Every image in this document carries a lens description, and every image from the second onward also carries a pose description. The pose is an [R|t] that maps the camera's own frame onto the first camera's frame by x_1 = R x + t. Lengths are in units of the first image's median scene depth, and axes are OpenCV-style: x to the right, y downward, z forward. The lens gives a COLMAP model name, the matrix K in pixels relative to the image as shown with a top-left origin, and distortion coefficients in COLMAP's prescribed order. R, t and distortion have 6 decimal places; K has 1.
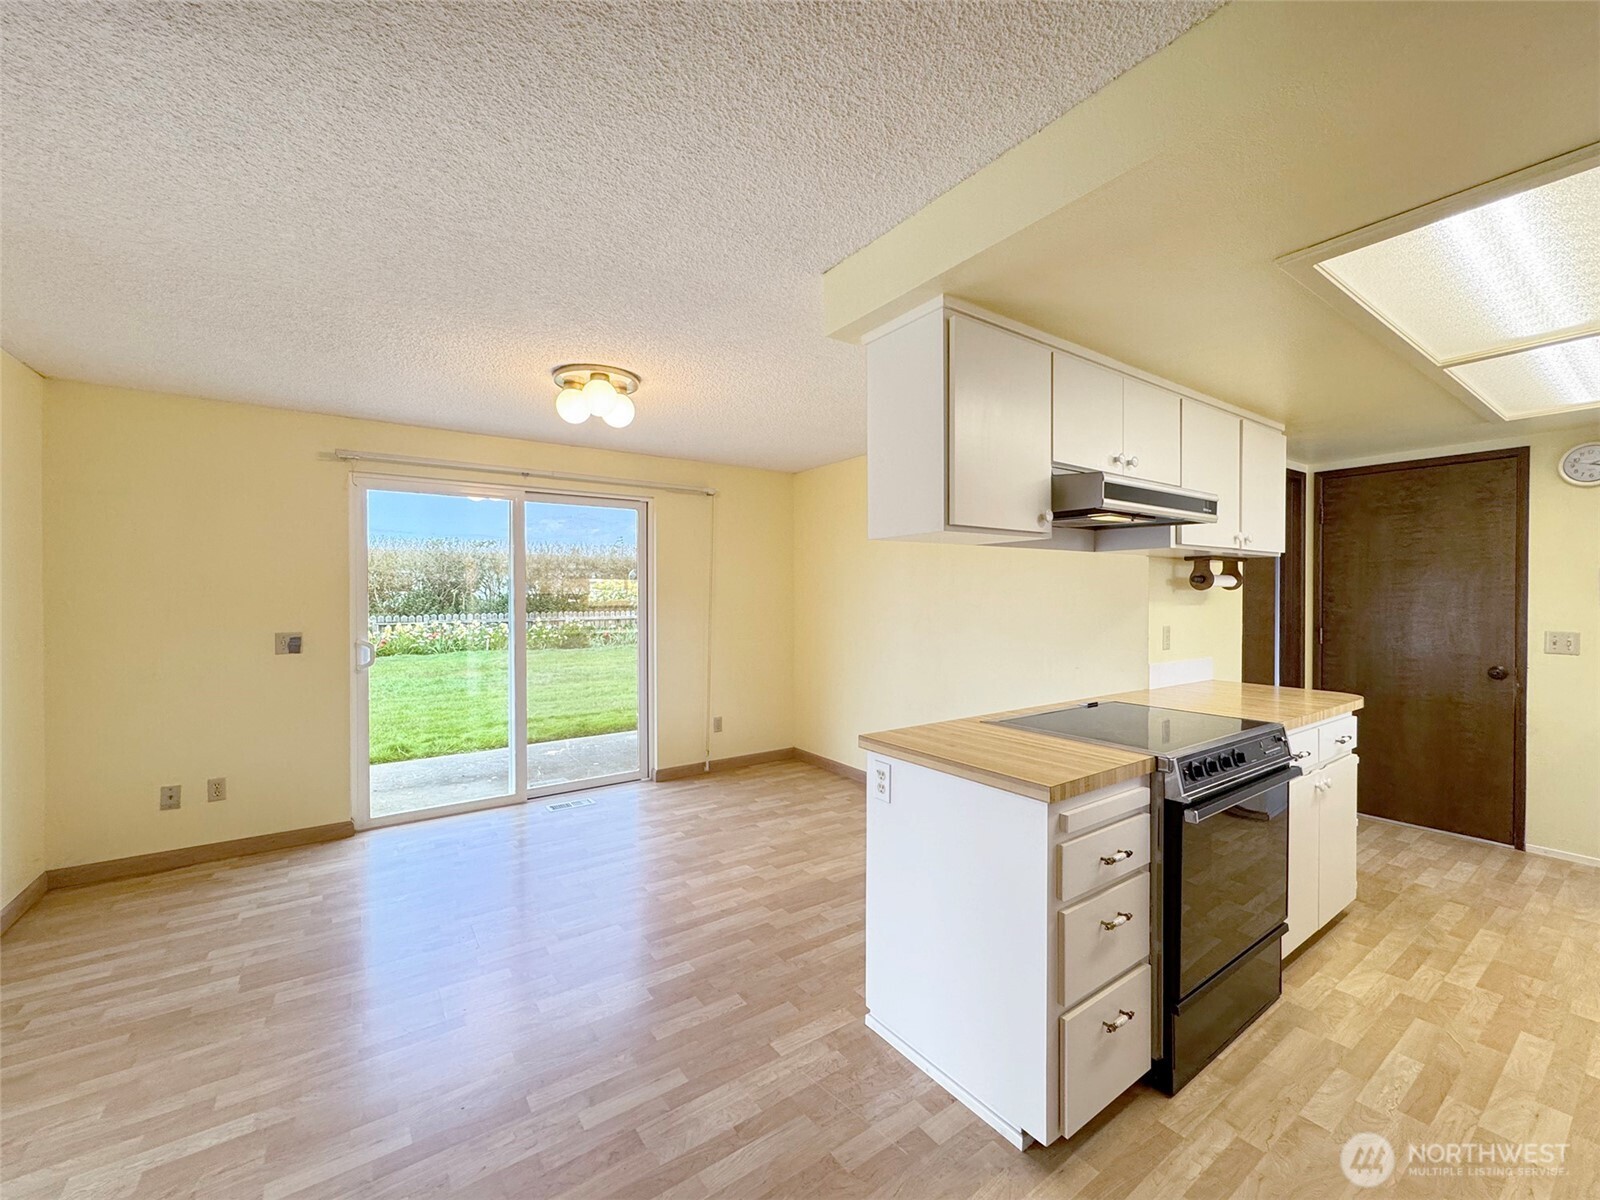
lens RADIAL K [[648.3, 0, 801.3], [0, 648.3, 602.3], [0, 0, 1]] dist [-0.001483, -0.000026]
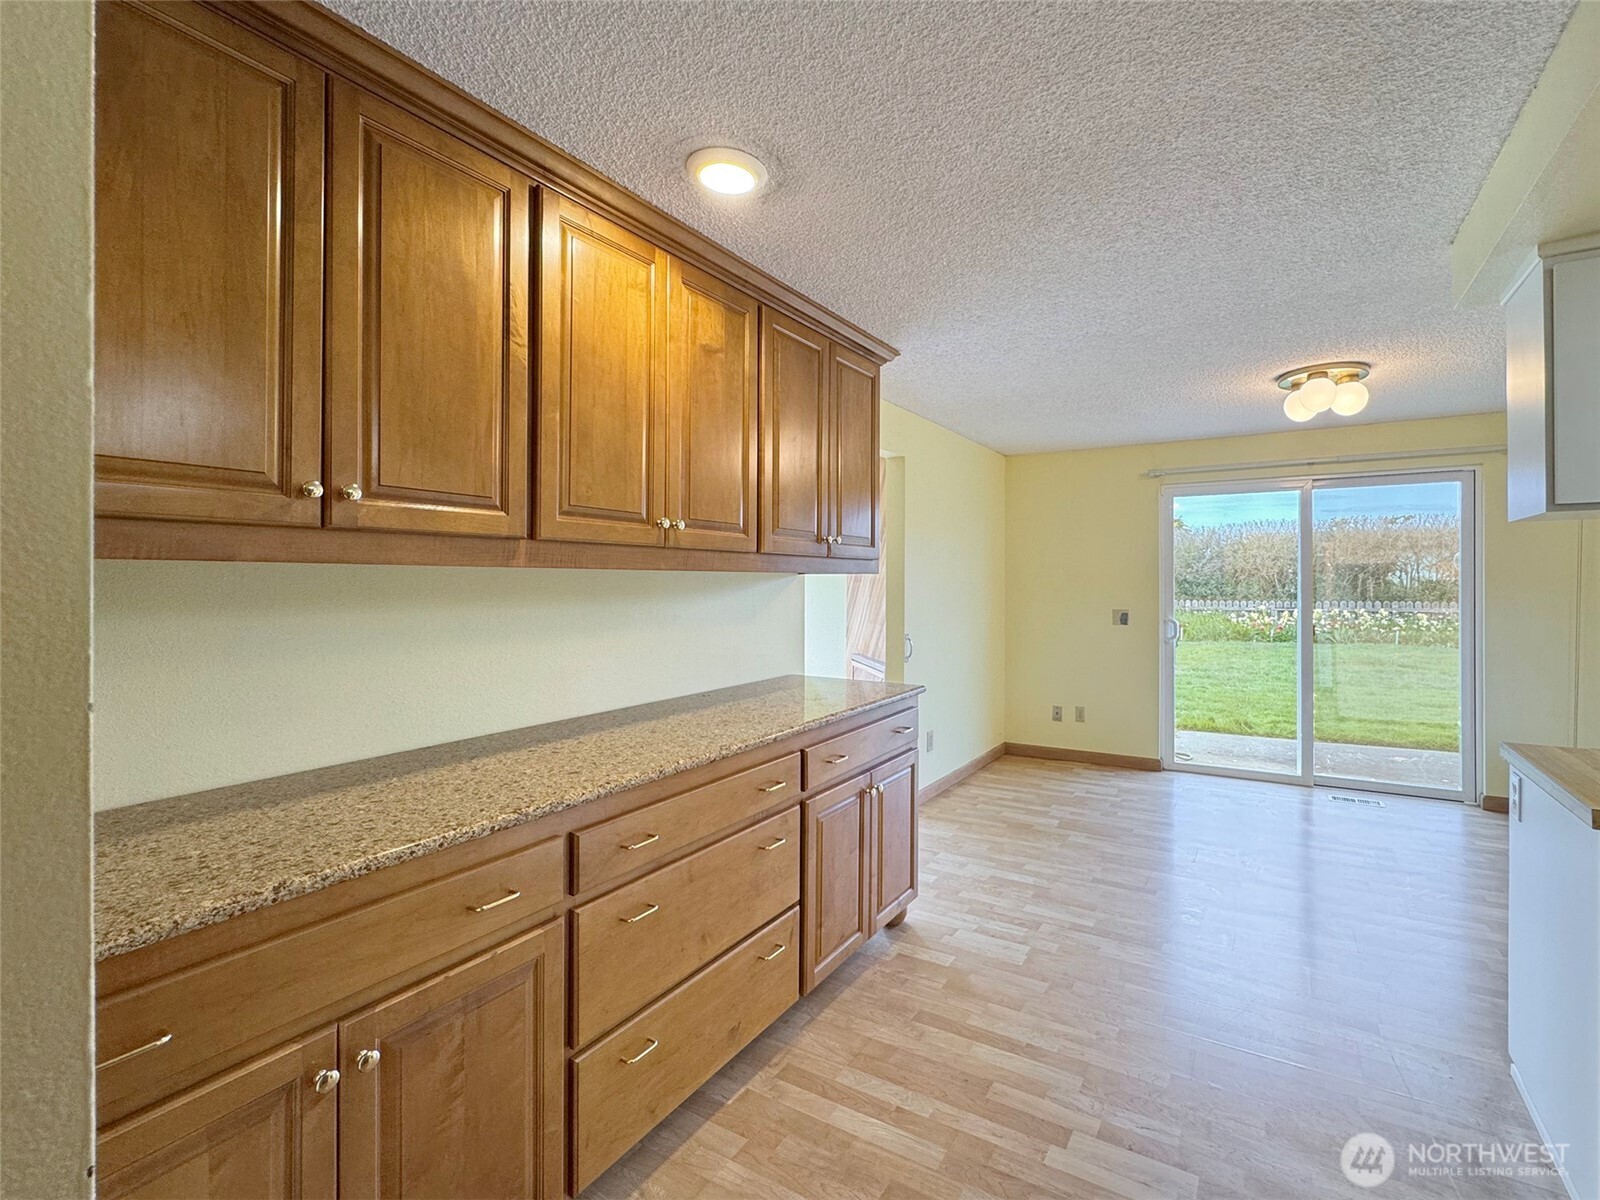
lens RADIAL K [[712.3, 0, 879.3], [0, 712.3, 579.1], [0, 0, 1]] dist [-0.001463, -0.000071]
pose [[0.434048, -0.001567, -0.900889, 0.370101], [-0.008725, 0.999944, -0.005943, -0.004027], [0.900848, 0.010439, 0.434010, -0.120914]]
